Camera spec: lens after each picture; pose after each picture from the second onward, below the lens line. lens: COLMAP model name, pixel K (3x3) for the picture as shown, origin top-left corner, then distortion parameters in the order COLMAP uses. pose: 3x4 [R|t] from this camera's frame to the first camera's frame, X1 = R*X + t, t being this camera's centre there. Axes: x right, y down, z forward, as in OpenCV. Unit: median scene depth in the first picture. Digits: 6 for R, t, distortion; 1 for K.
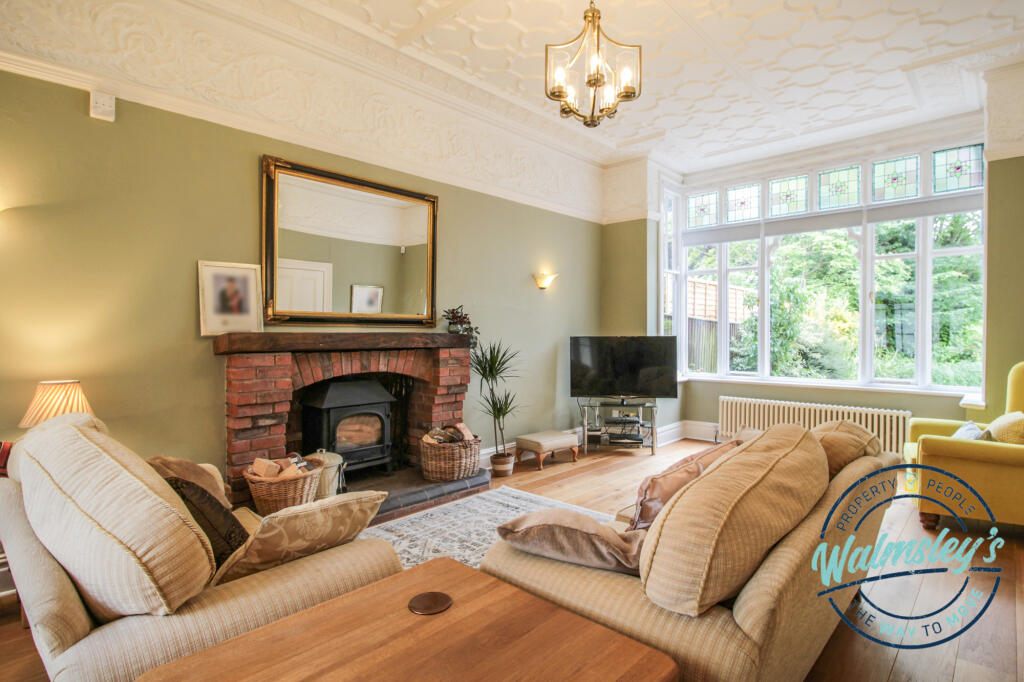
lens RADIAL K [[524.0, 0, 509.9], [0, 524.0, 337.8], [0, 0, 1]] dist [-0.000711, -0.006804]
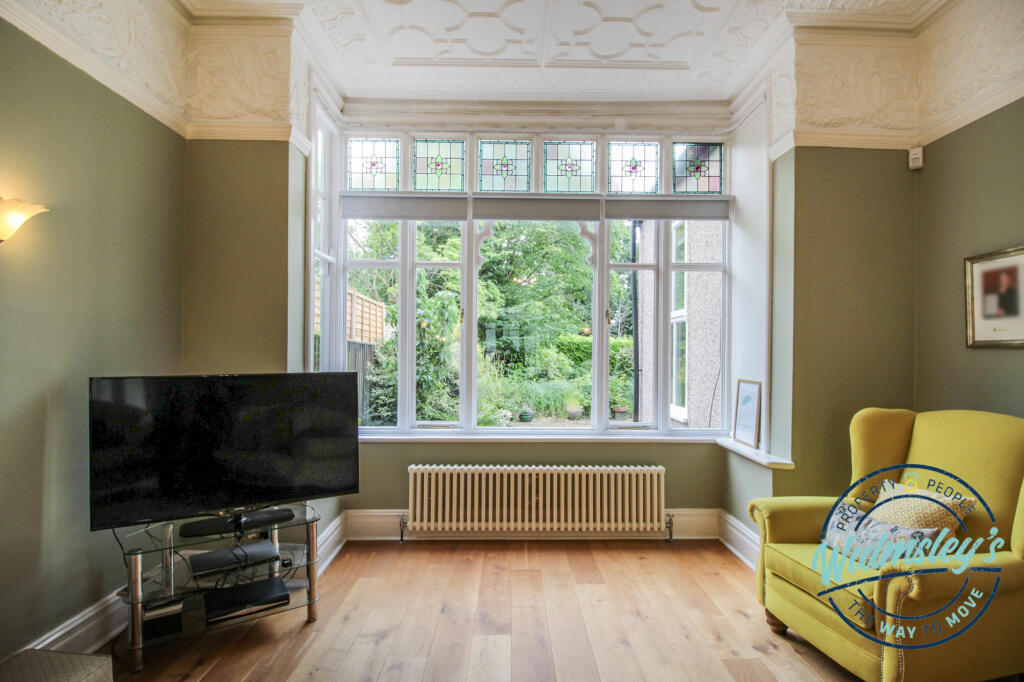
lens RADIAL K [[472.5, 0, 499.4], [0, 472.5, 347.6], [0, 0, 1]] dist [-0.000634, -0.000201]
pose [[0.692614, 0.009720, 0.721242, 0.071476], [0.000164, 0.999907, -0.013632, -0.019188], [-0.721308, 0.009560, 0.692549, 0.530359]]
